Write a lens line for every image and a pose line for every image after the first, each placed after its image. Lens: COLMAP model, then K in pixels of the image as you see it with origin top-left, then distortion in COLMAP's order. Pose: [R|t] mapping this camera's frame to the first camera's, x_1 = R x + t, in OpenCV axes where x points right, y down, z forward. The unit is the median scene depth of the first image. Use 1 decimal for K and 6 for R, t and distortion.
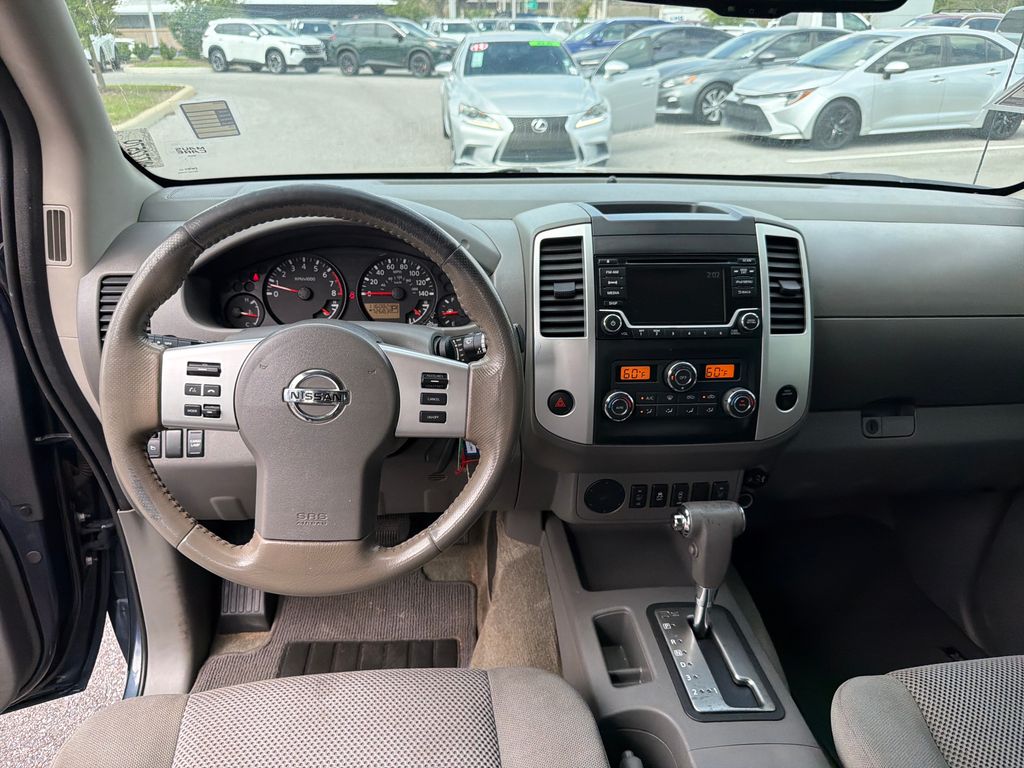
lens RADIAL K [[733.6, 0, 506.6], [0, 733.6, 395.4], [0, 0, 1]] dist [-0.024098, -0.007950]
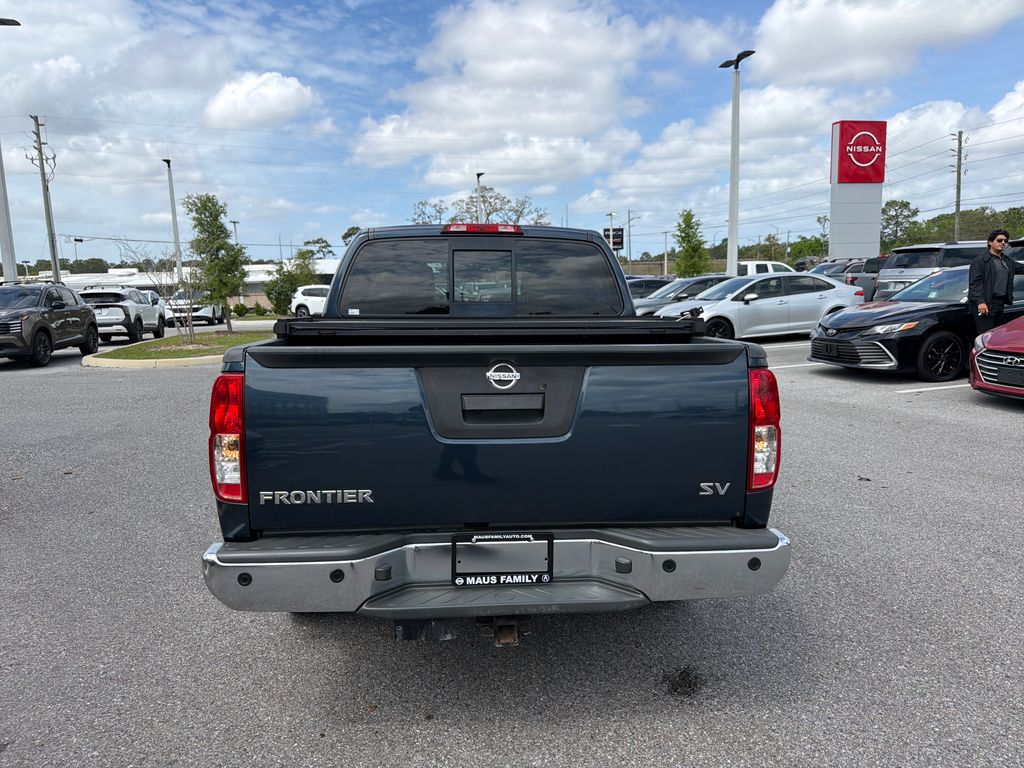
lens RADIAL K [[728.6, 0, 510.6], [0, 728.6, 395.6], [0, 0, 1]] dist [0.031660, -0.055032]
pose [[0.998688, -0.027460, -0.043219, 0.749579], [0.012474, 0.949082, -0.314782, 2.340719], [0.049662, 0.313830, 0.948179, -4.476499]]
